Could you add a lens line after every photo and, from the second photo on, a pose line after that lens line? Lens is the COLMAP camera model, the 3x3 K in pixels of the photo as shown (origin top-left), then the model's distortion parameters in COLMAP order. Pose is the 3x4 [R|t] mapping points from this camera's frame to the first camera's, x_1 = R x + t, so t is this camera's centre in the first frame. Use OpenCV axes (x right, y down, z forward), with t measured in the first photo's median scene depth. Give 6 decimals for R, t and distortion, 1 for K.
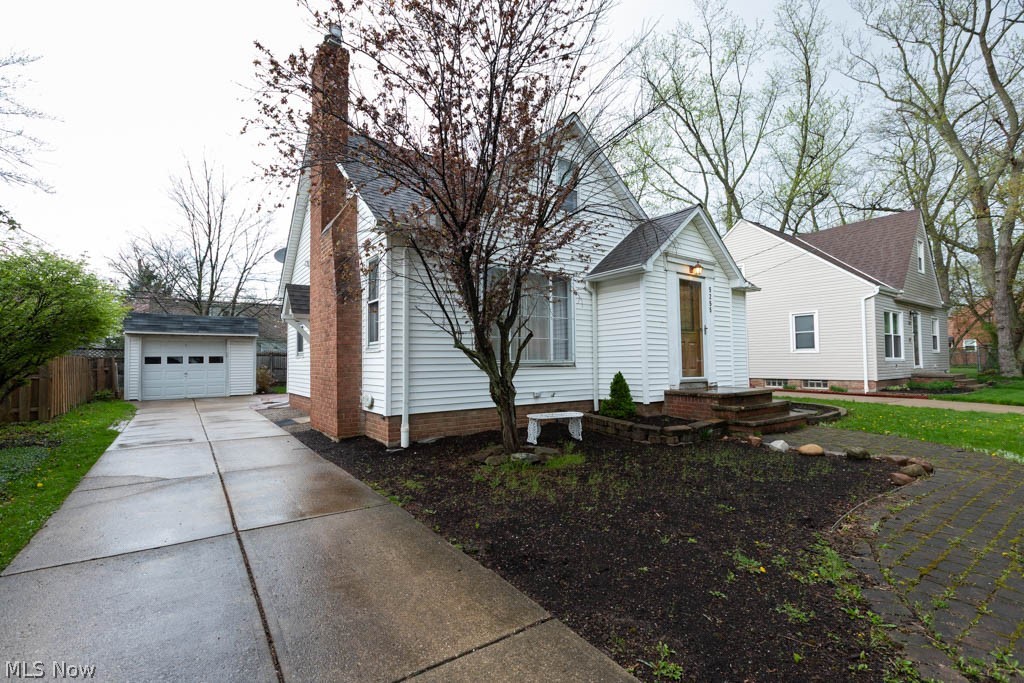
lens RADIAL K [[461.6, 0, 511.8], [0, 461.6, 346.5], [0, 0, 1]] dist [0.001995, -0.000010]
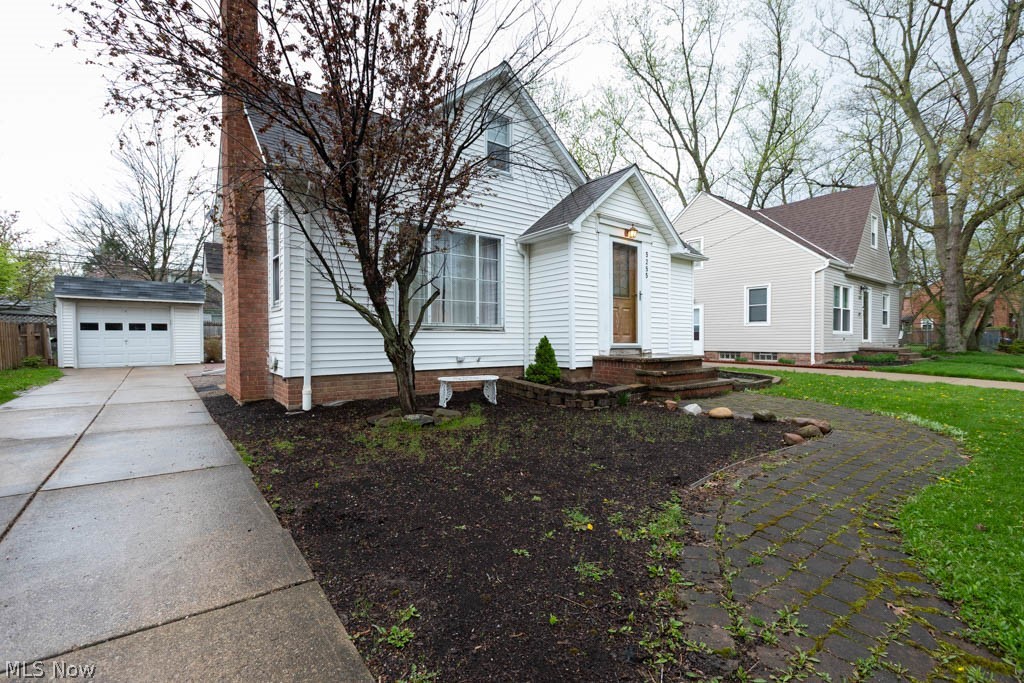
lens RADIAL K [[455.4, 0, 512.1], [0, 455.4, 347.6], [0, 0, 1]] dist [0.001326, -0.000382]
pose [[0.999305, 0.007662, 0.036486, 0.070297], [-0.009580, 0.998565, 0.052682, 0.015931], [-0.036030, -0.052995, 0.997945, 0.023925]]
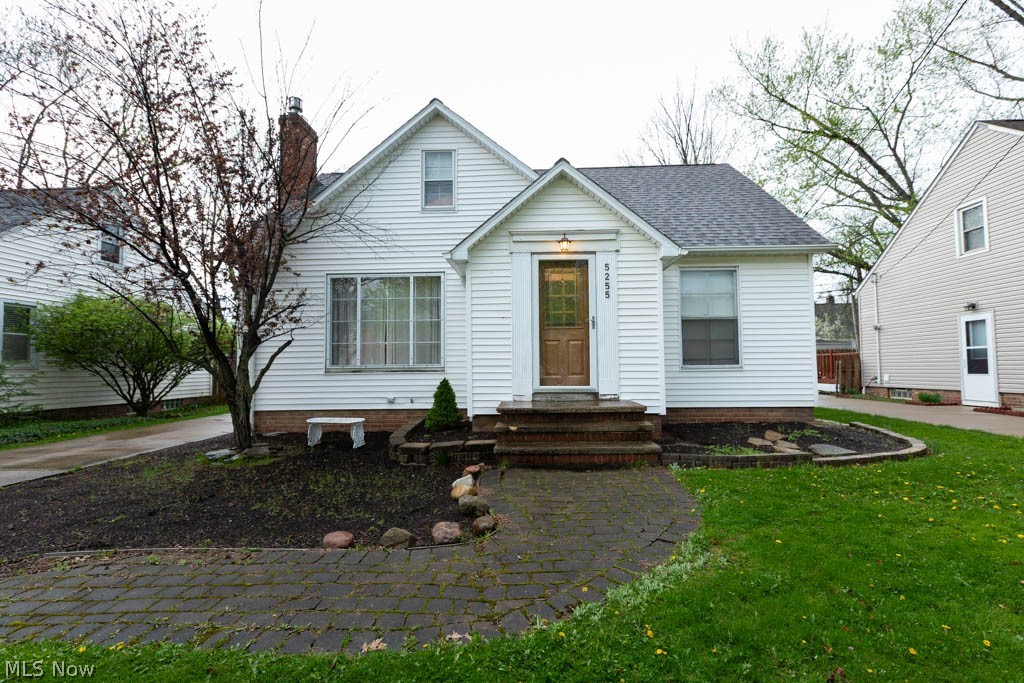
lens RADIAL K [[461.6, 0, 511.8], [0, 461.6, 346.5], [0, 0, 1]] dist [0.001995, -0.000010]
pose [[0.790337, -0.028509, -0.612009, 0.477828], [0.023881, 0.999591, -0.015723, 0.006696], [0.612207, -0.002189, 0.790695, 0.208157]]
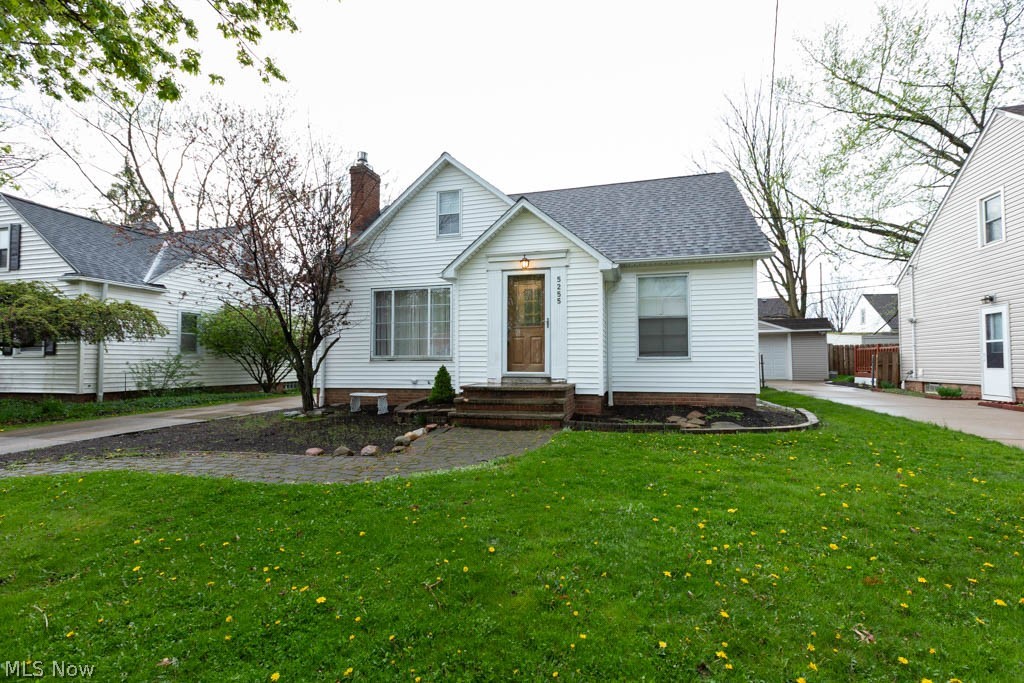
lens RADIAL K [[448.3, 0, 512.9], [0, 448.3, 345.2], [0, 0, 1]] dist [0.001474, 0.000332]
pose [[0.638671, -0.022830, -0.769141, 0.674506], [0.022918, 0.999681, -0.010642, 0.011191], [0.769138, -0.010830, 0.638990, 0.219620]]
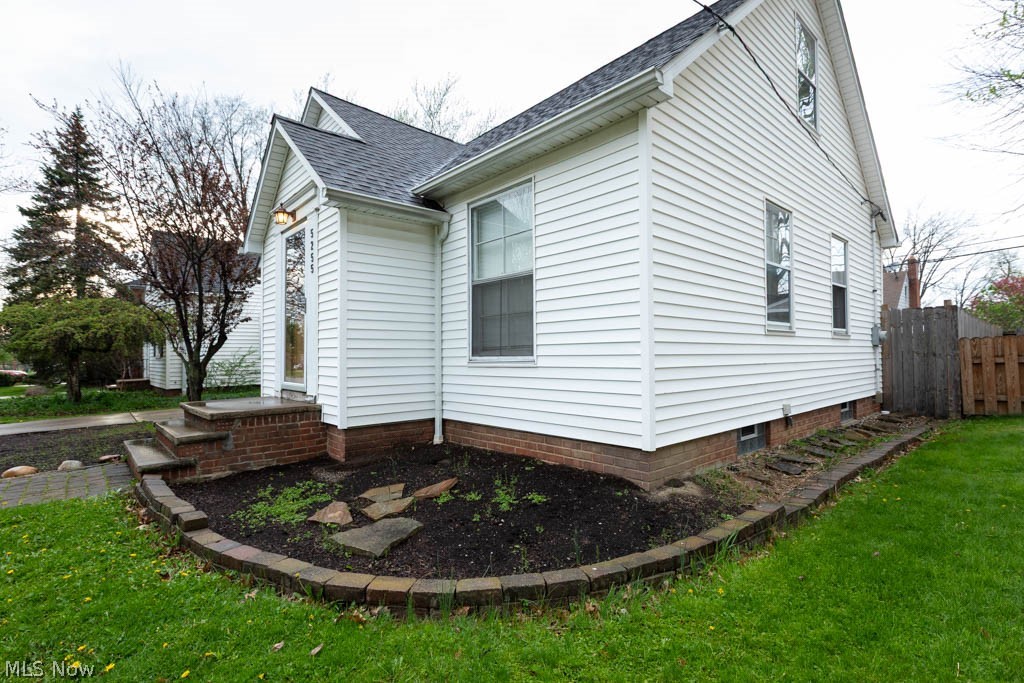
lens RADIAL K [[482.4, 0, 510.3], [0, 482.4, 344.3], [0, 0, 1]] dist [0.001572, 0.000083]
pose [[0.111770, -0.015930, -0.993606, 0.666216], [0.044863, 0.998933, -0.010968, 0.020511], [0.992721, -0.043350, 0.112365, 0.741630]]
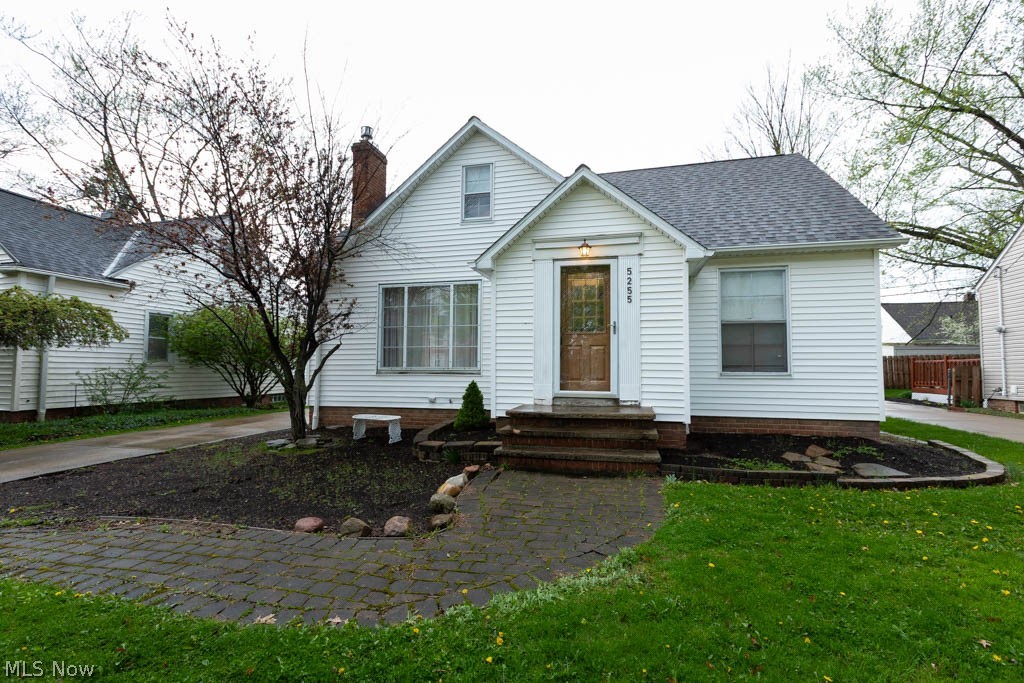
lens RADIAL K [[450.8, 0, 514.0], [0, 450.8, 346.0], [0, 0, 1]] dist [0.002382, -0.000517]
pose [[0.652413, -0.028962, -0.757310, 0.533042], [0.015284, 0.999569, -0.025059, 0.005231], [0.757709, 0.004774, 0.652575, 0.256336]]
